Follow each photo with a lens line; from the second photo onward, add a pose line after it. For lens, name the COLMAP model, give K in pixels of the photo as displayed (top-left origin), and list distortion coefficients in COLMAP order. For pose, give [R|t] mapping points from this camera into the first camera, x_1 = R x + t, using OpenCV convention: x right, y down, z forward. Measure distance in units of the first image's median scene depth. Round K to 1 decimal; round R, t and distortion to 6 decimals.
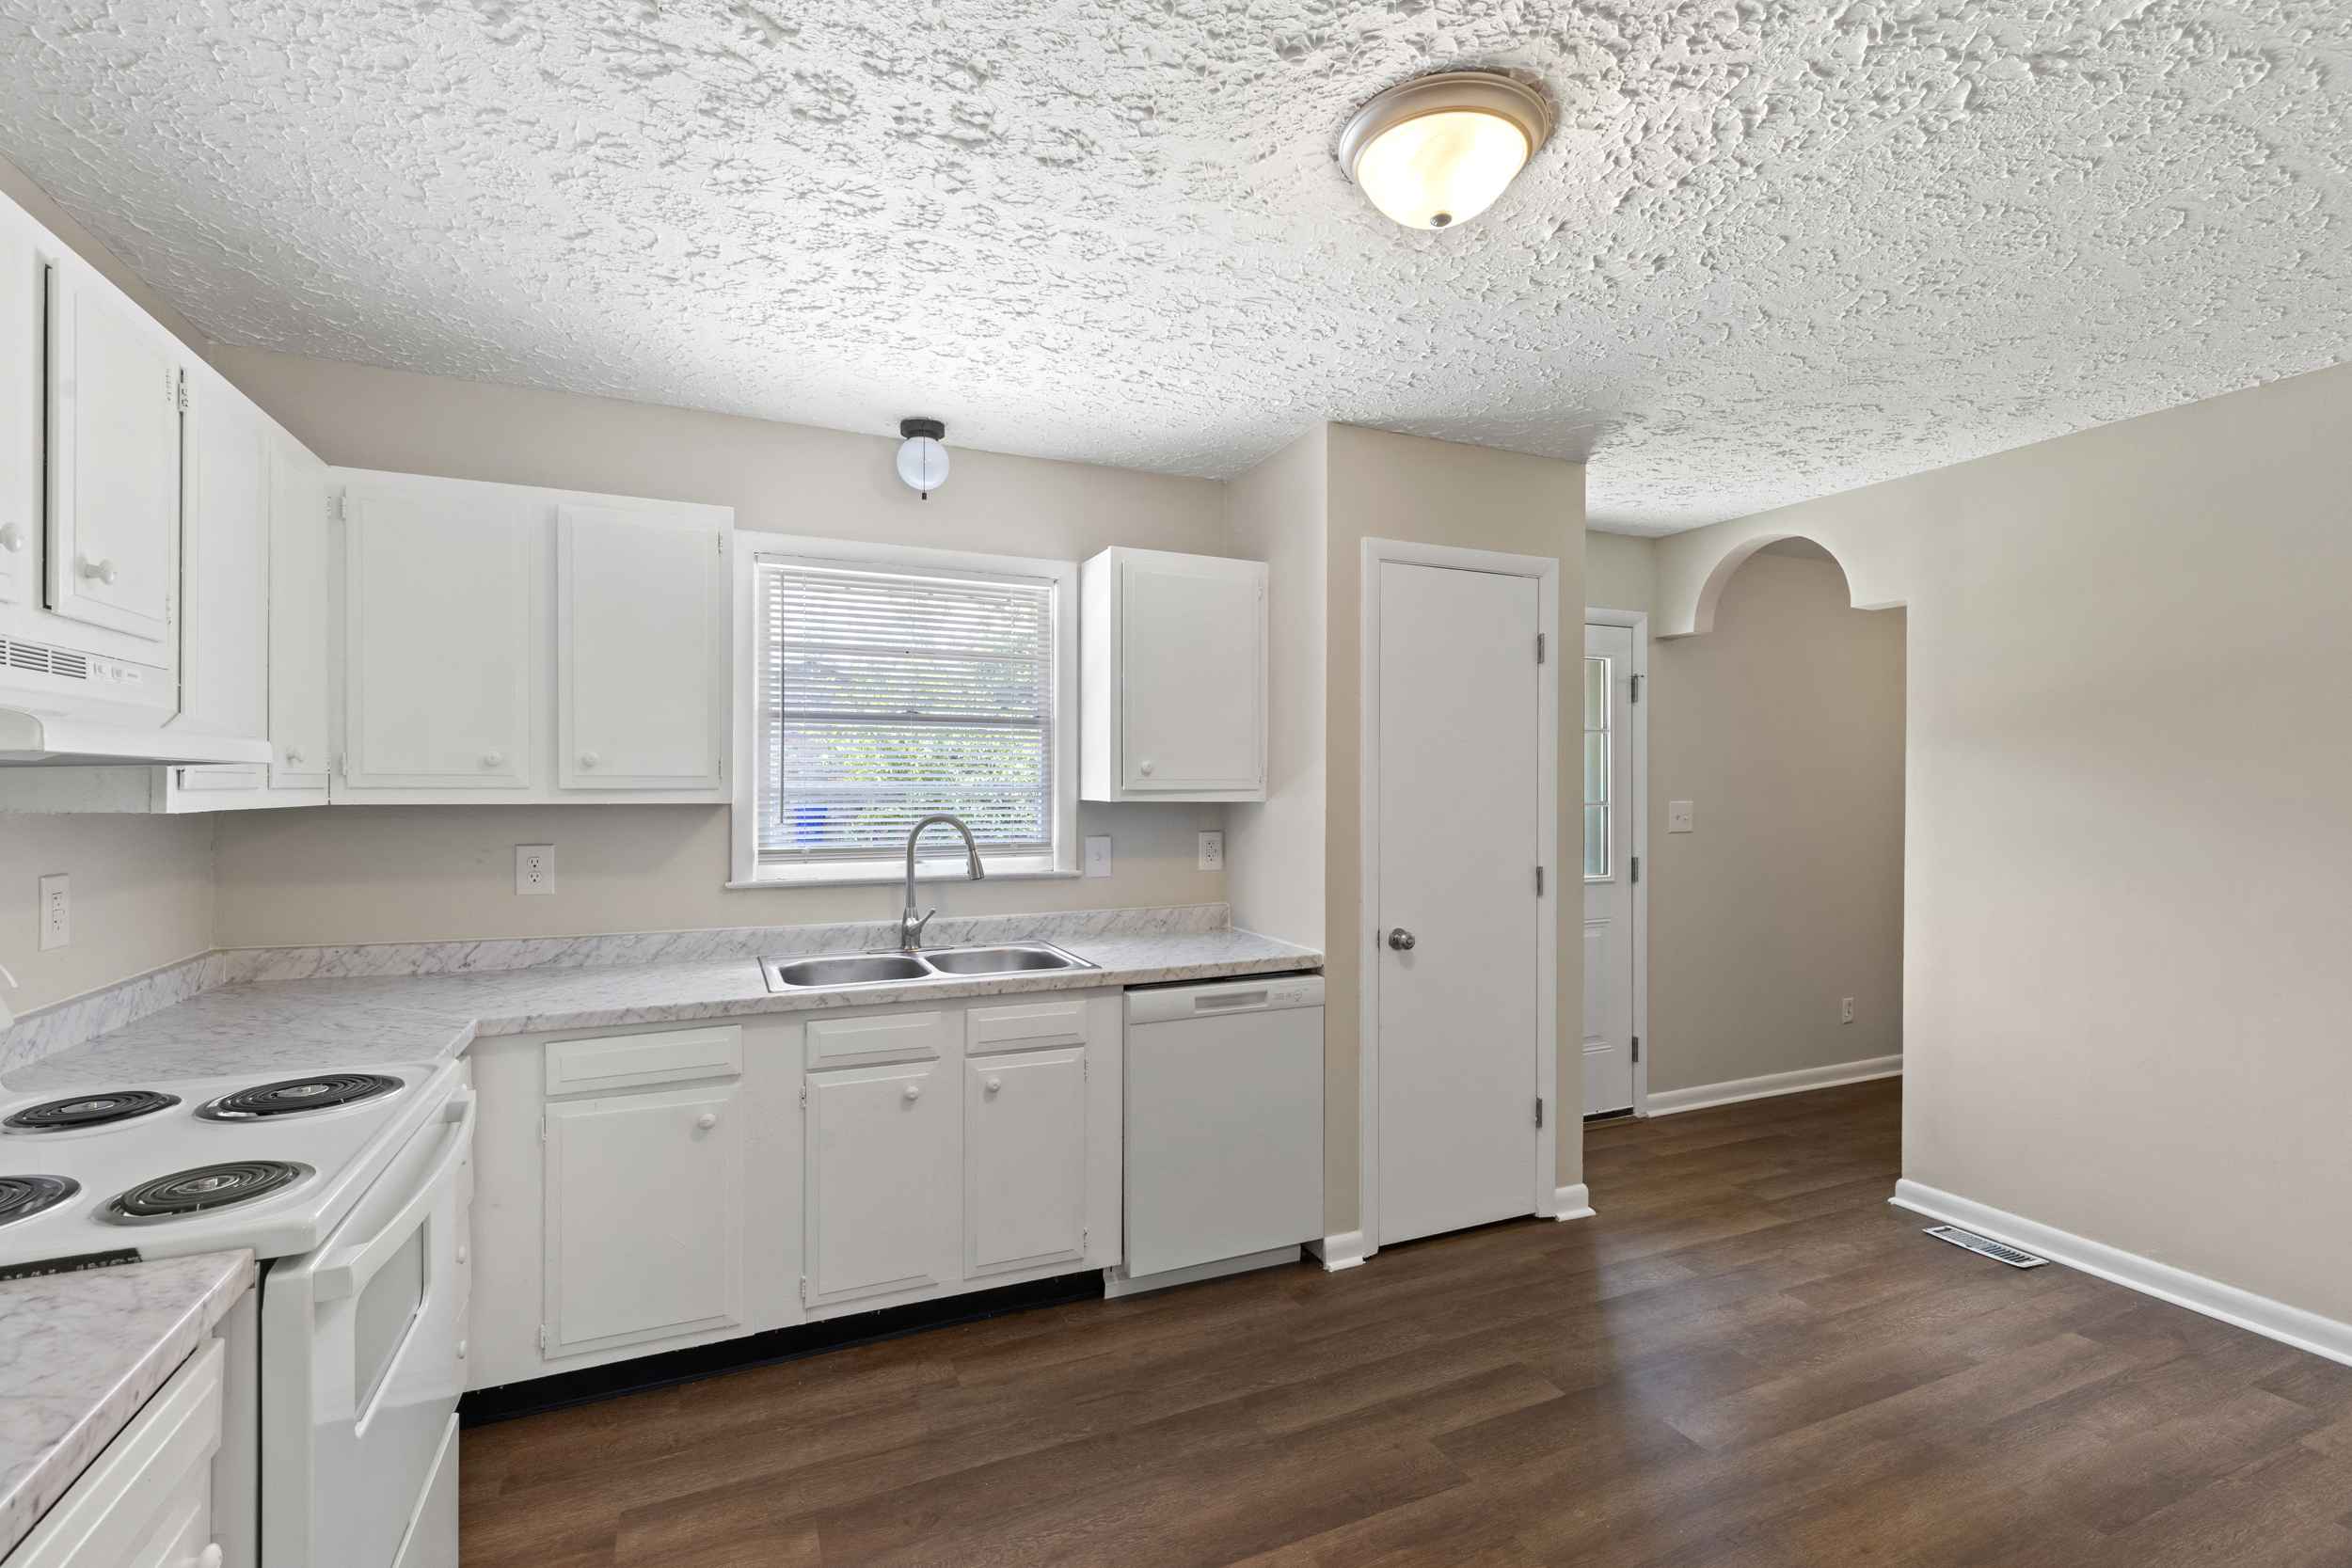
lens RADIAL K [[1057.4, 0, 1179.9], [0, 1057.4, 791.1], [0, 0, 1]] dist [0.002058, -0.000145]
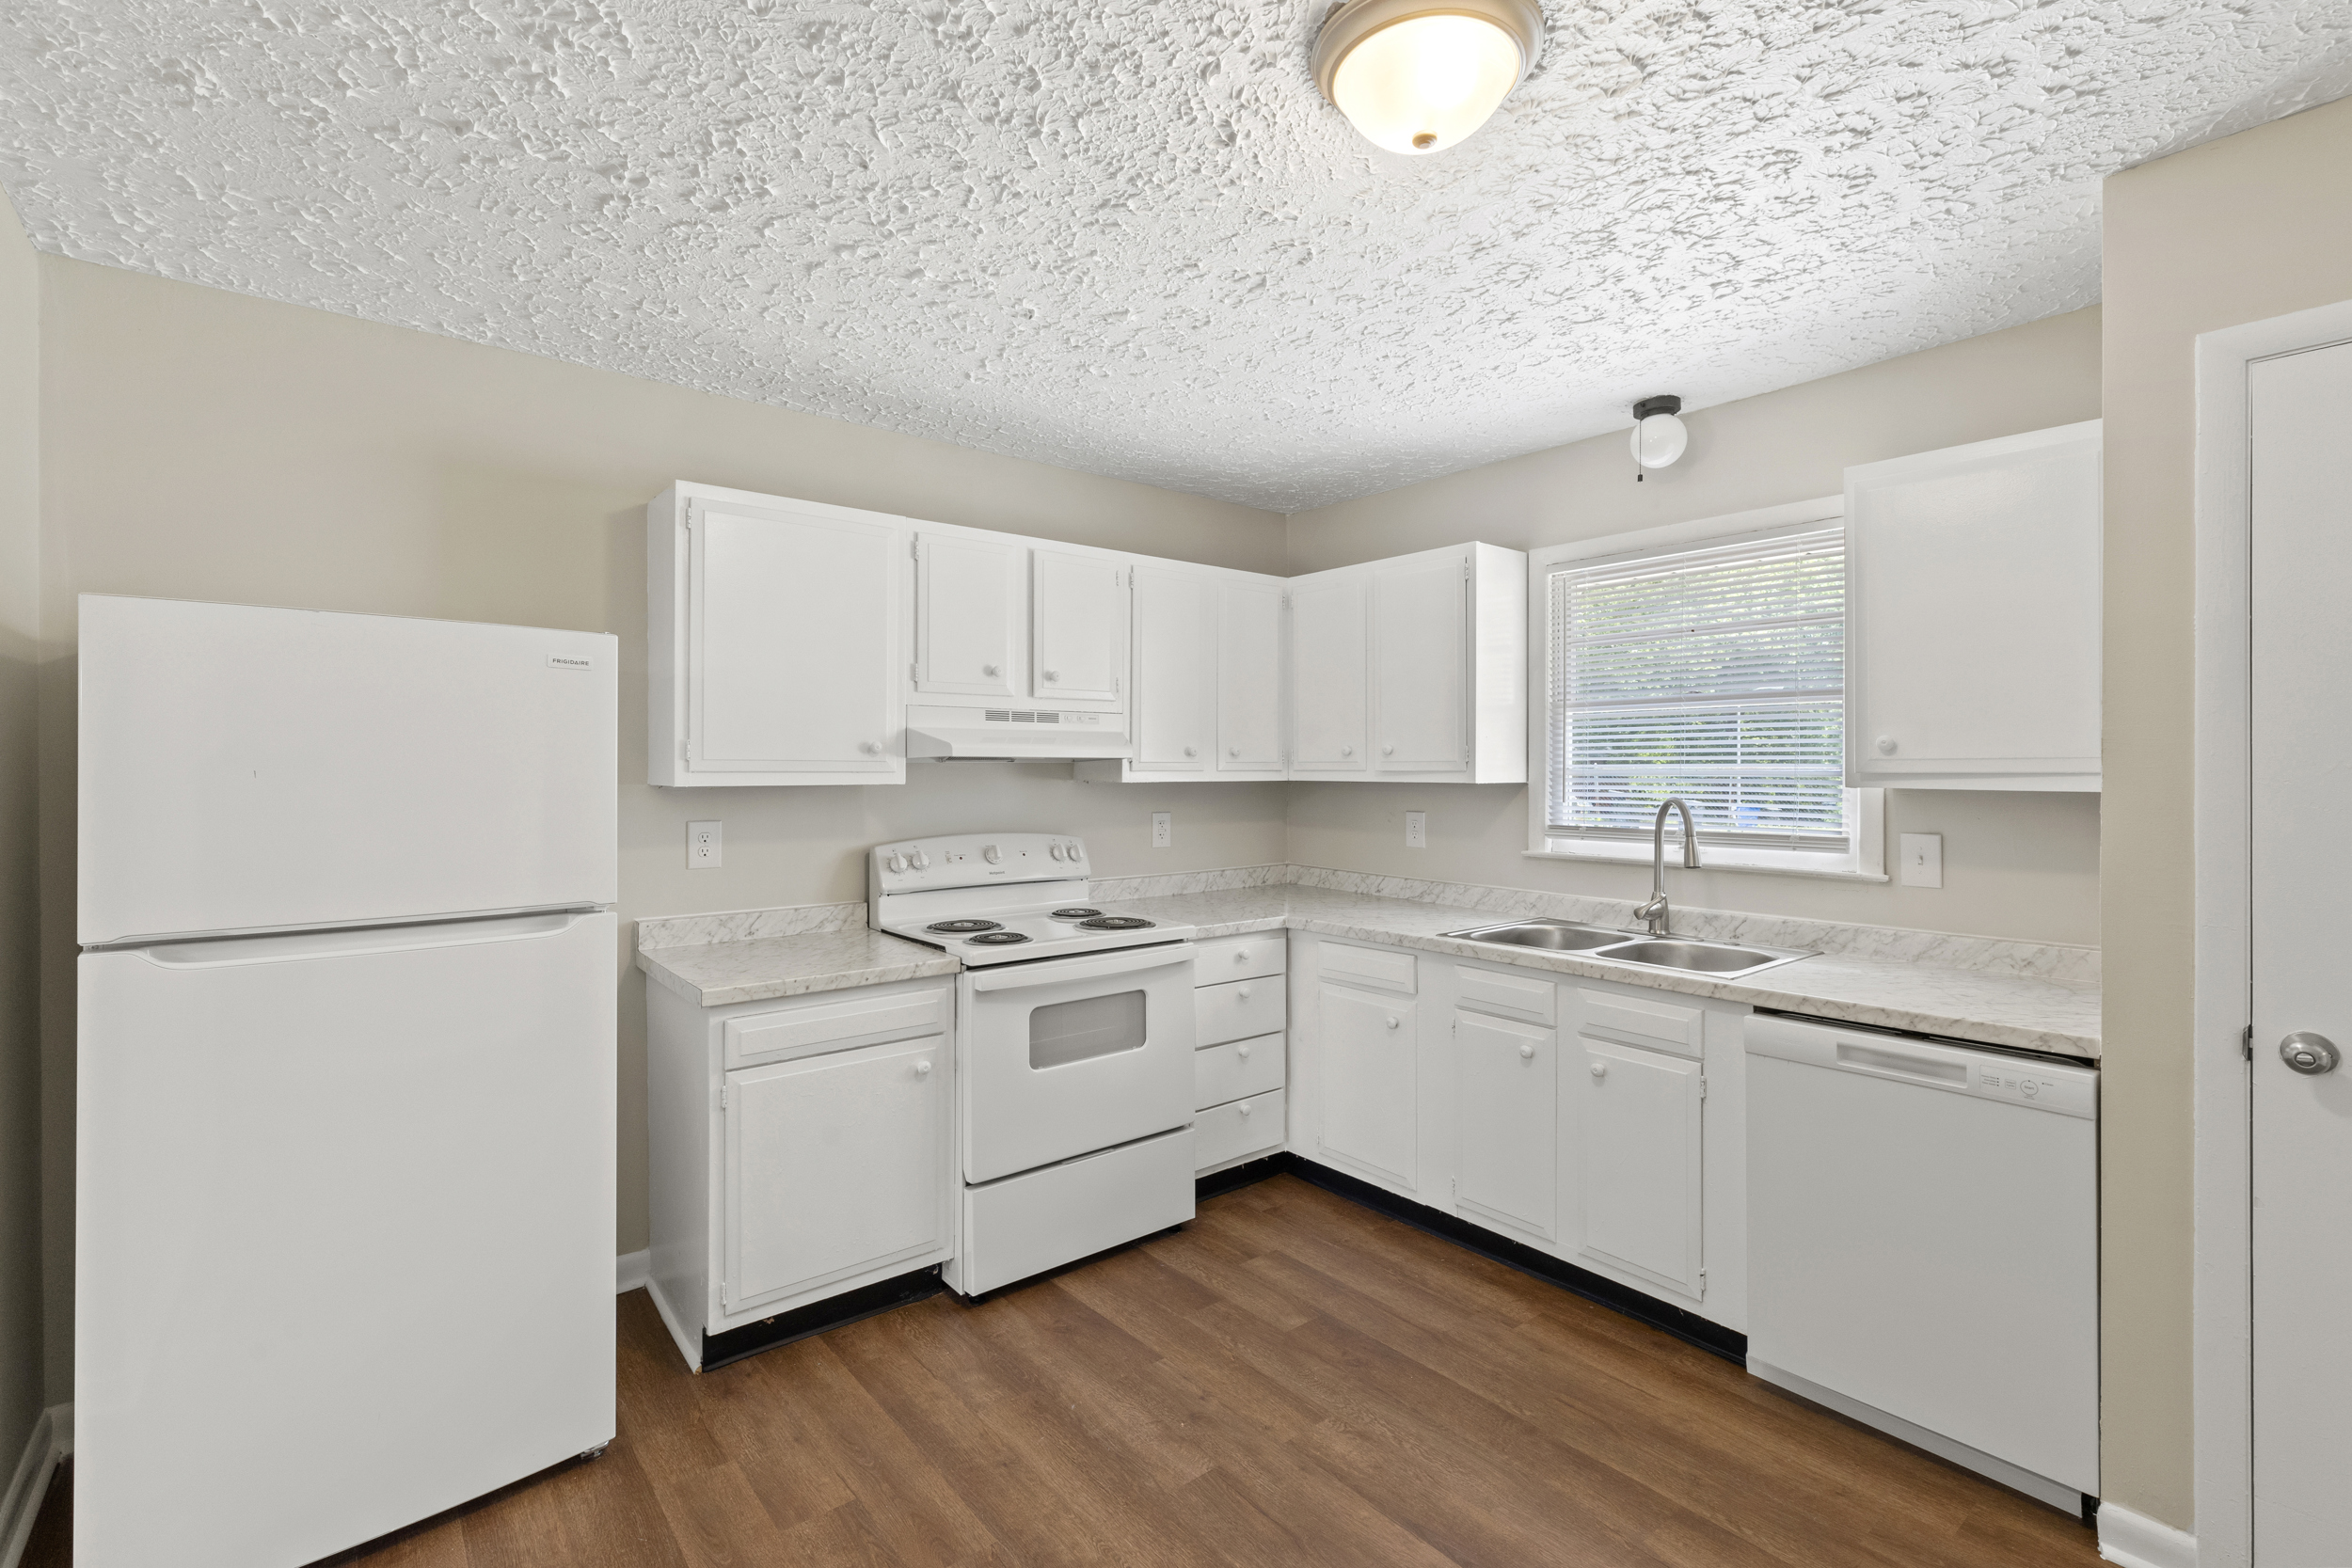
lens RADIAL K [[1057.4, 0, 1179.8], [0, 1057.4, 769.4], [0, 0, 1]] dist [0.002058, -0.000145]
pose [[0.253242, -0.001443, -0.967402, 0.662783], [-0.004961, 0.999984, -0.002790, 0.000660], [0.967390, 0.005506, 0.253231, 0.355383]]
